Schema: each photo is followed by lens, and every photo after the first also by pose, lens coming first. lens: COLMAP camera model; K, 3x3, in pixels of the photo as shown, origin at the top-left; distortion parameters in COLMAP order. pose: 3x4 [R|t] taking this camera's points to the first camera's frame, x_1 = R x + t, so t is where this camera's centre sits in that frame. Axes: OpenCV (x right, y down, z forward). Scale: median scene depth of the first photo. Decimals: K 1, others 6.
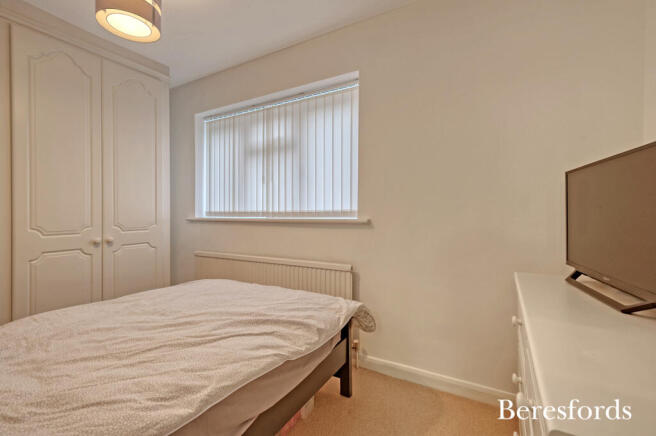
lens RADIAL K [[297.1, 0, 328.0], [0, 297.1, 218.0], [0, 0, 1]] dist [-0.000177, -0.000023]
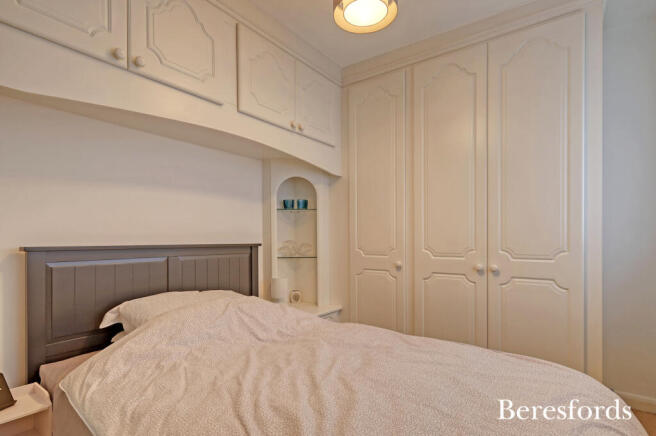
lens RADIAL K [[336.9, 0, 326.9], [0, 336.9, 233.4], [0, 0, 1]] dist [-0.000503, -0.000187]
pose [[-0.113348, -0.004534, -0.993545, 0.202223], [-0.015575, 0.999875, -0.002786, -0.008625], [0.993433, 0.015159, -0.113405, 0.681055]]
